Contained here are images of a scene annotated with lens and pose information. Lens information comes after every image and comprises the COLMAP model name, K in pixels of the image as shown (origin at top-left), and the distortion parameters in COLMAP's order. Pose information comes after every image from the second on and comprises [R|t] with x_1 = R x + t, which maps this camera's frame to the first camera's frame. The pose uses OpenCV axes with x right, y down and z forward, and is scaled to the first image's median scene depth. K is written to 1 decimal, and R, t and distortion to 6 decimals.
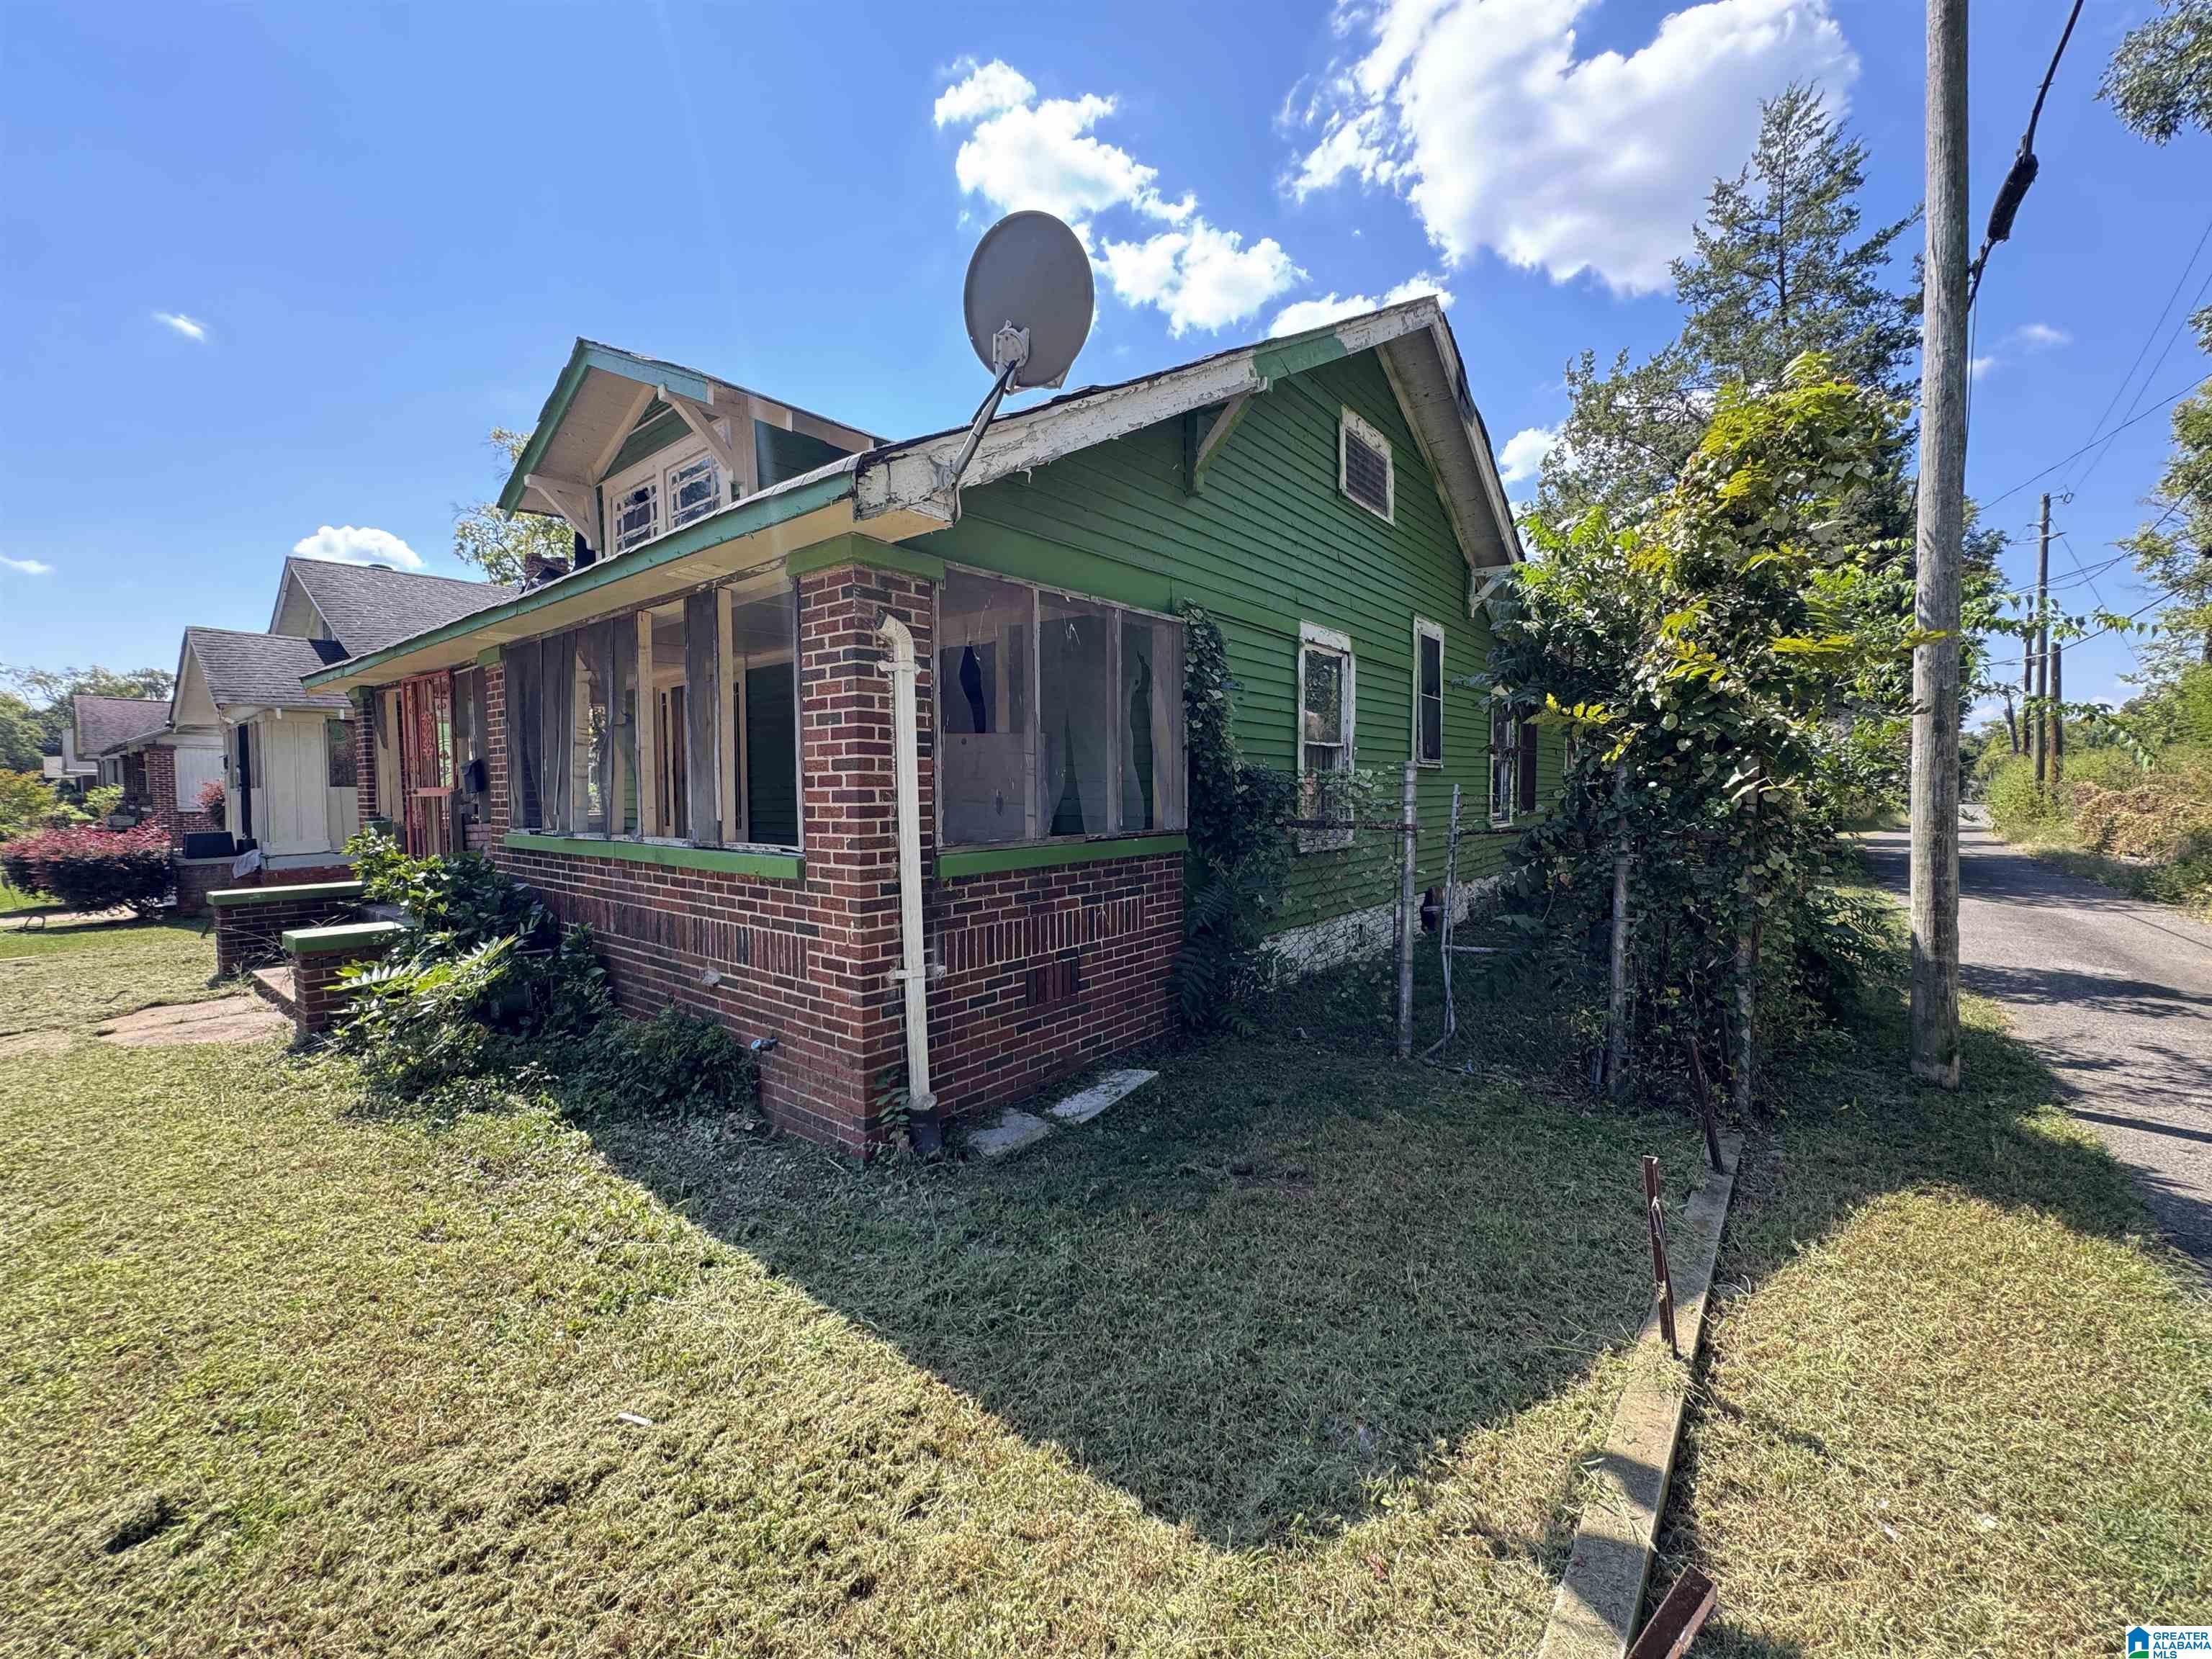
lens RADIAL K [[888.5, 0, 1114.3], [0, 888.5, 829.4], [0, 0, 1]] dist [-0.006174, 0.001312]
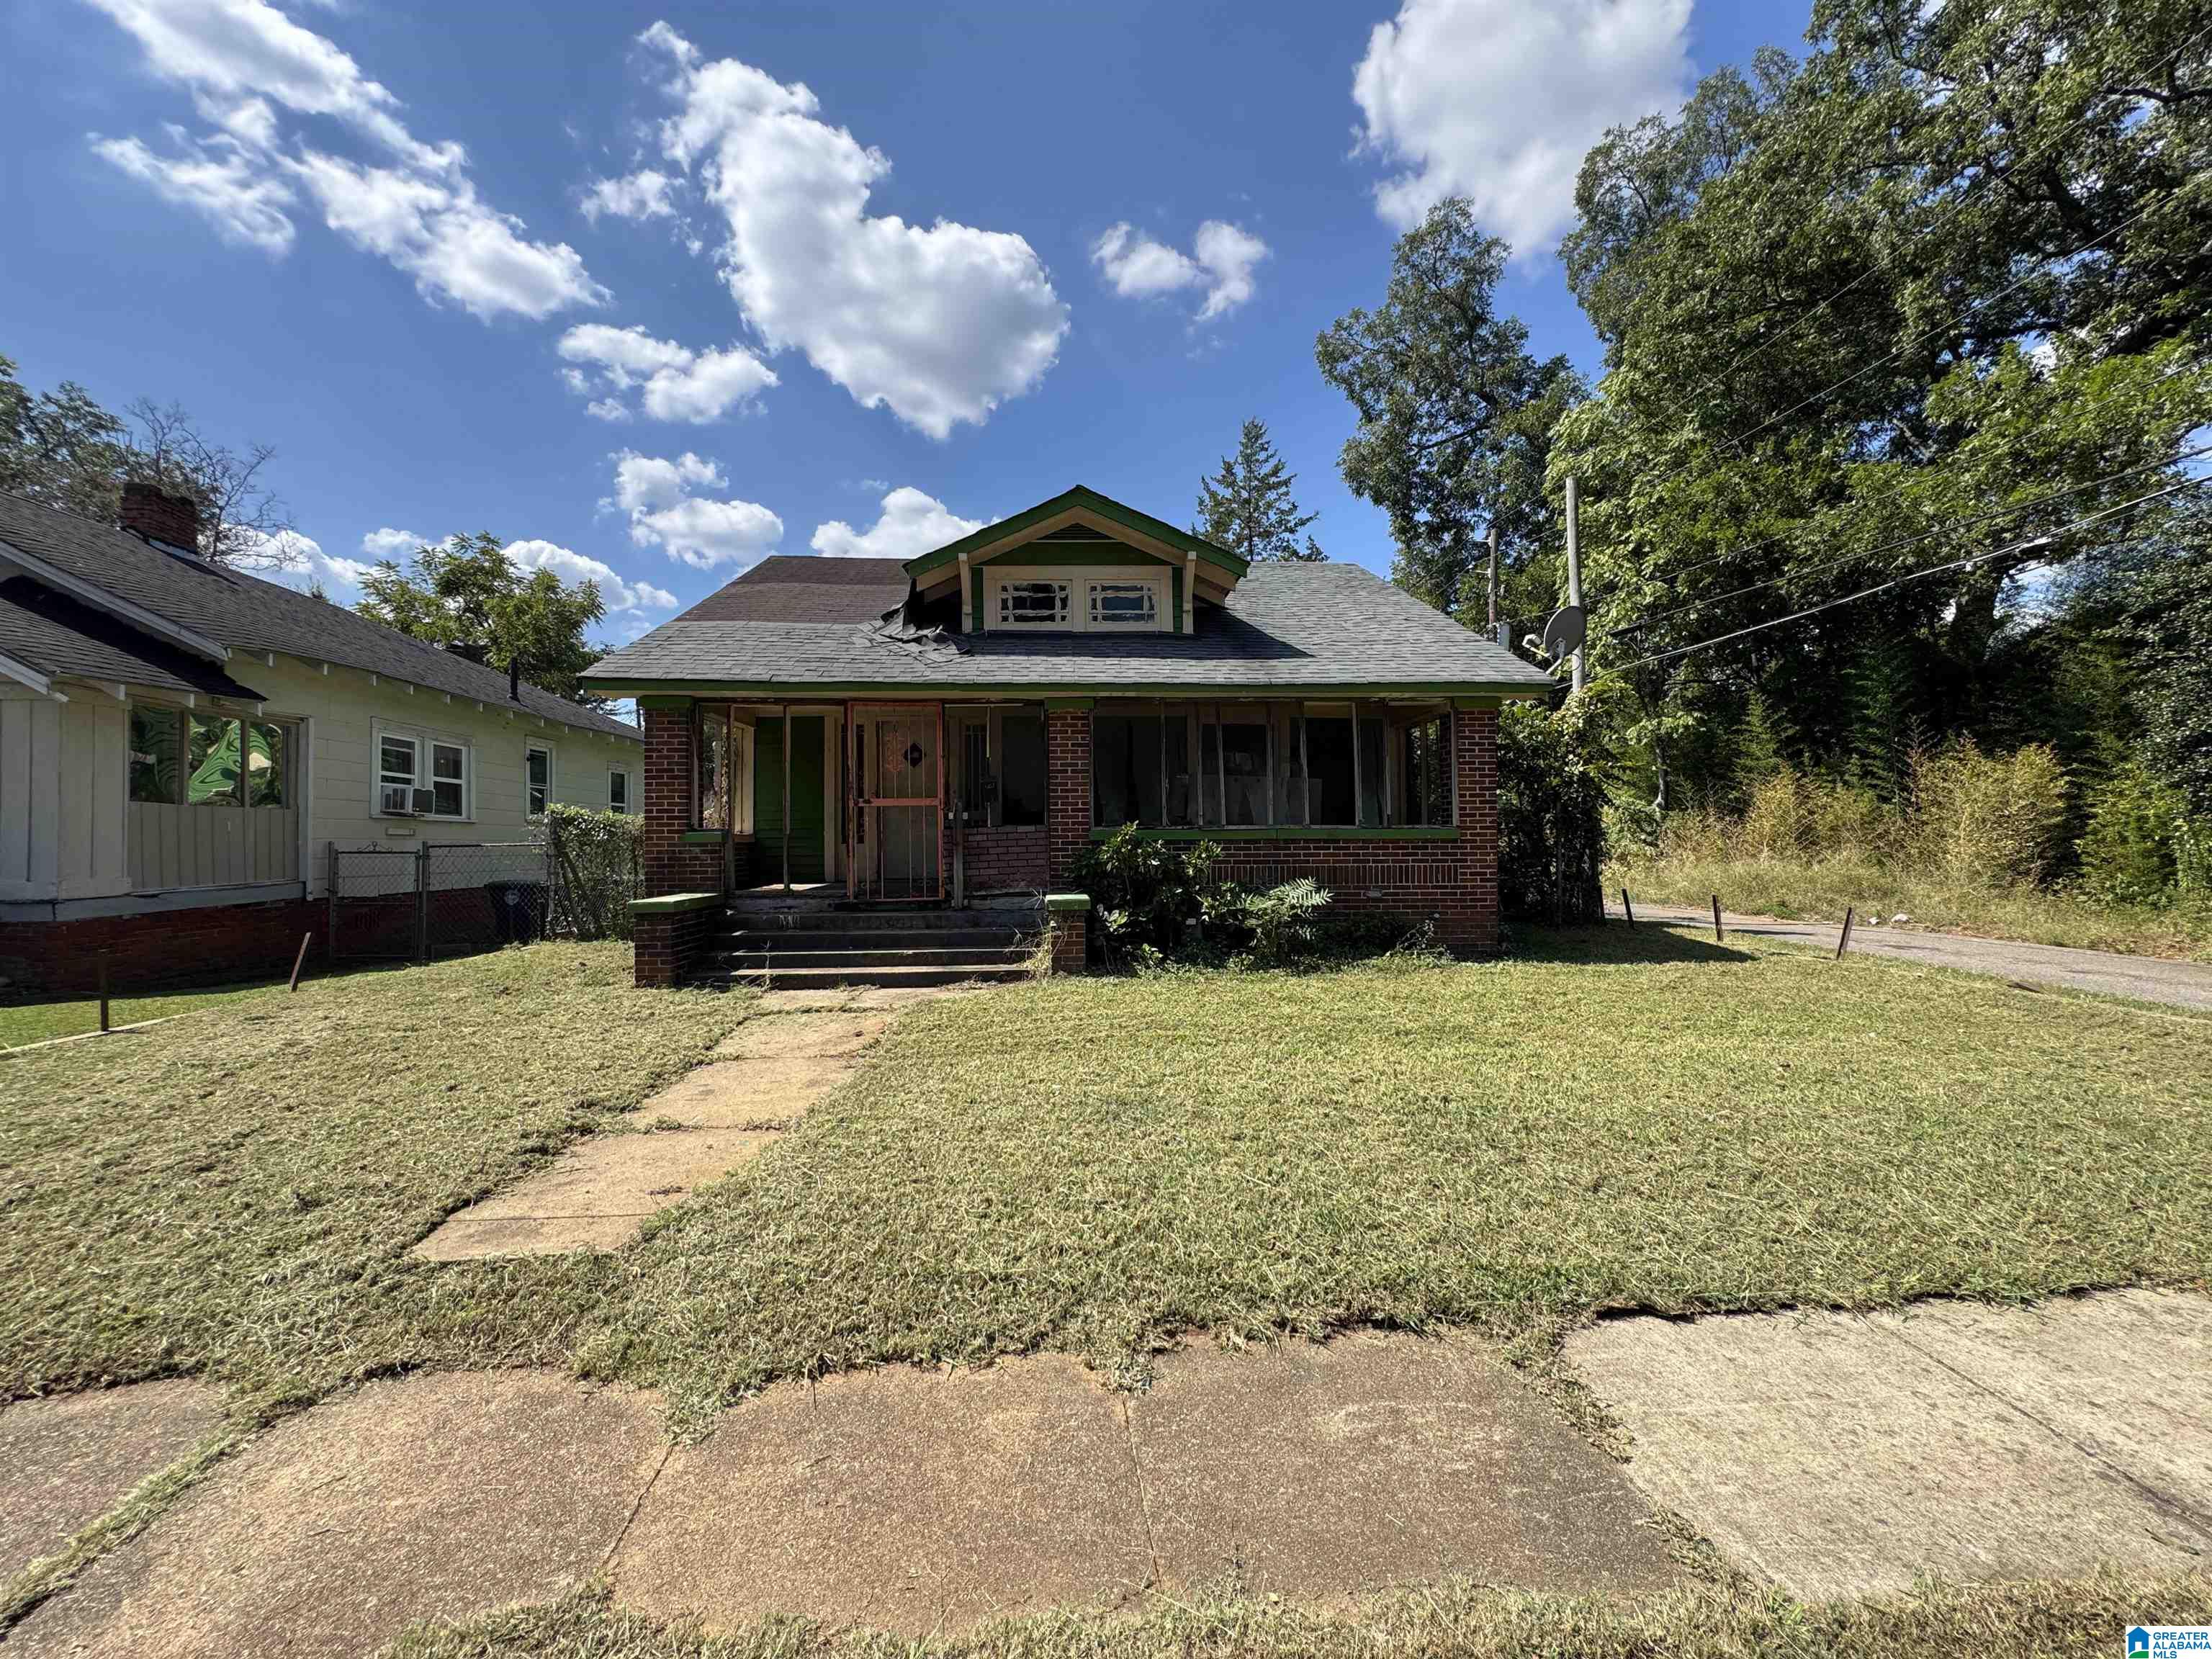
lens RADIAL K [[888.5, 0, 1103.5], [0, 888.5, 827.4], [0, 0, 1]] dist [-0.006174, 0.001312]
pose [[0.744853, 0.013435, 0.667094, -0.521699], [0.033635, 0.997770, -0.057650, 0.026375], [-0.666381, 0.065378, 0.742740, -0.018156]]
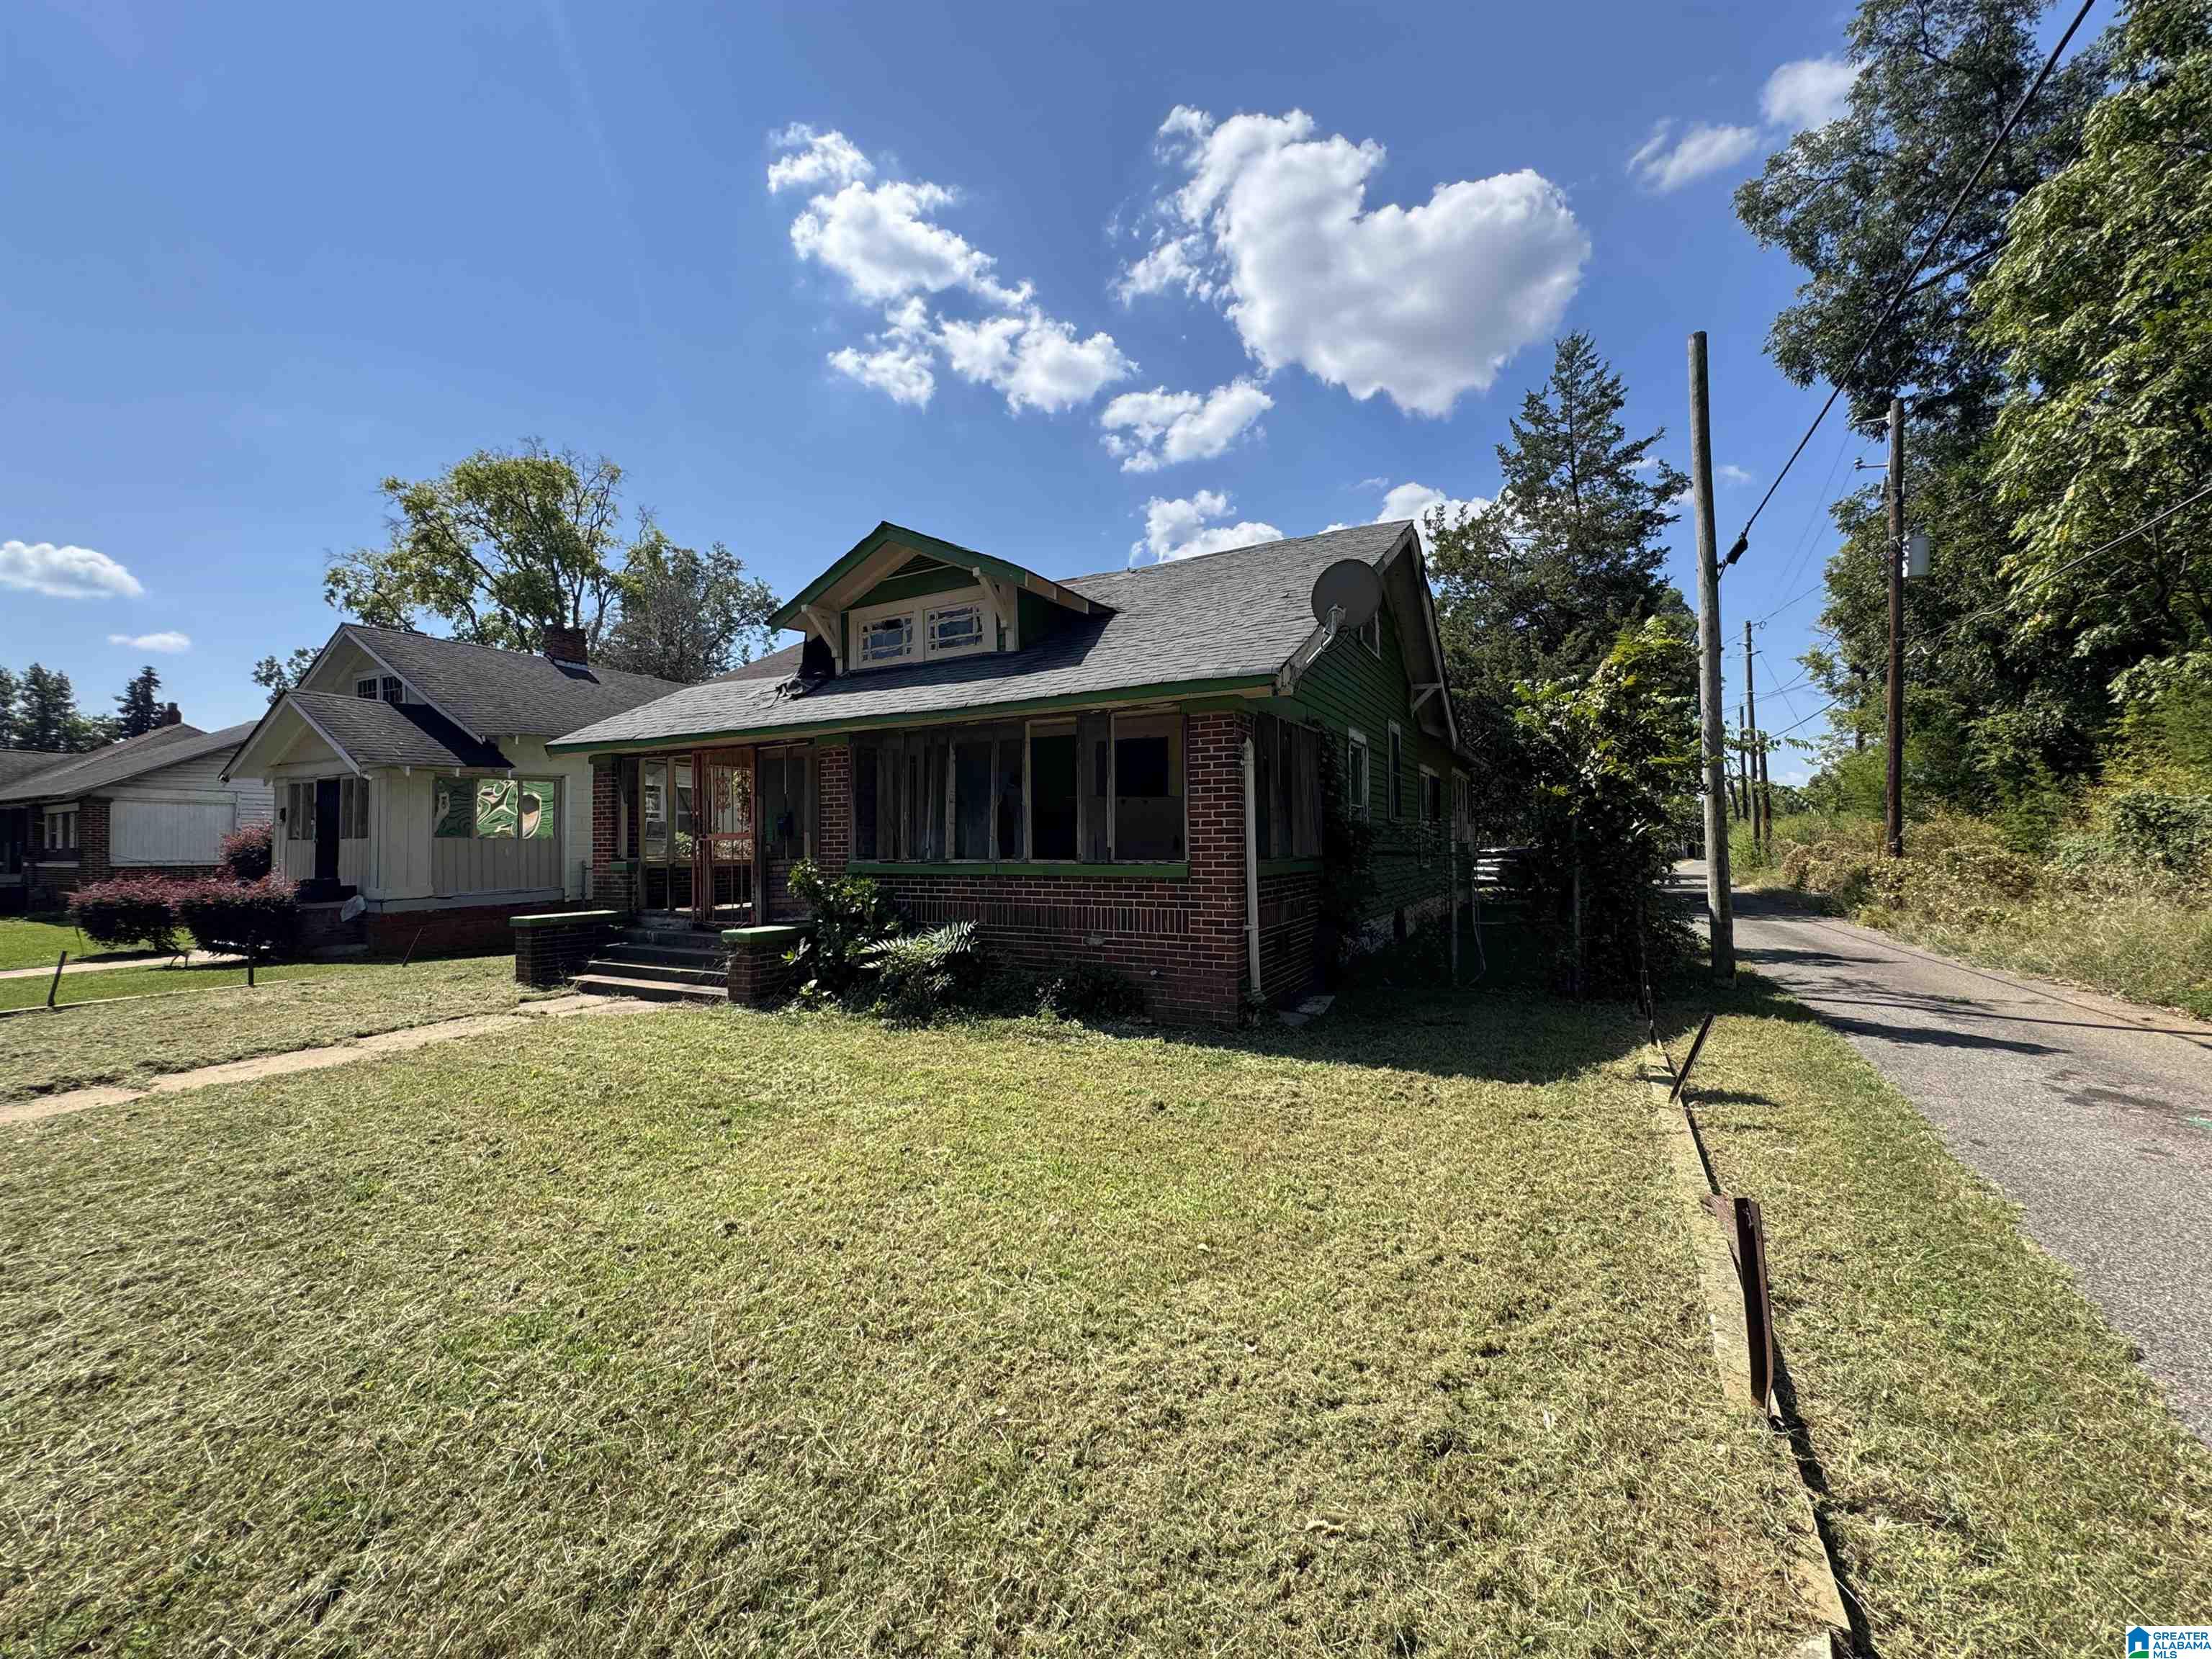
lens RADIAL K [[888.5, 0, 1107.9], [0, 888.5, 827.4], [0, 0, 1]] dist [-0.006174, 0.001312]
pose [[0.984303, 0.003942, 0.176443, -0.170527], [0.008579, 0.997500, -0.070142, 0.016420], [-0.176278, 0.070554, 0.981809, -0.156351]]
